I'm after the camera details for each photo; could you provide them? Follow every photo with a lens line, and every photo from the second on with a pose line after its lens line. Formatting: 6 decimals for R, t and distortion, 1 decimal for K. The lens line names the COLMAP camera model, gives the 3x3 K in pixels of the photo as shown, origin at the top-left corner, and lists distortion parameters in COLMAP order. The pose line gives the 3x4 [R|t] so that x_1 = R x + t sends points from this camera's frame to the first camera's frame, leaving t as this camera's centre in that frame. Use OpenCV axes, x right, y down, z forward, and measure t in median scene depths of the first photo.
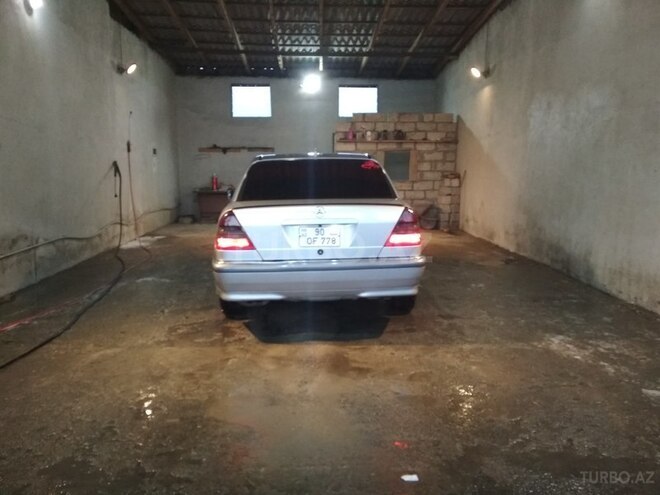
lens RADIAL K [[574.9, 0, 329.5], [0, 574.9, 248.8], [0, 0, 1]] dist [-0.002121, -0.055975]
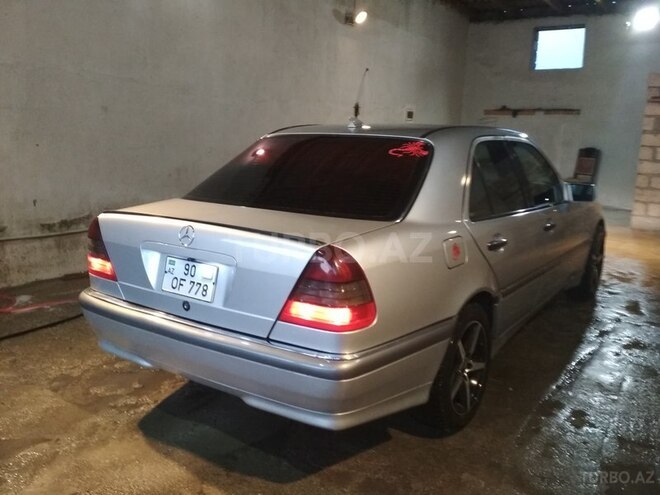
lens RADIAL K [[574.9, 0, 328.4], [0, 574.9, 247.0], [0, 0, 1]] dist [-0.002121, -0.055975]
pose [[0.778503, 0.140330, -0.611752, 0.248110], [-0.101350, 0.990000, 0.098120, -0.070044], [0.619404, -0.014385, 0.784941, 0.382008]]
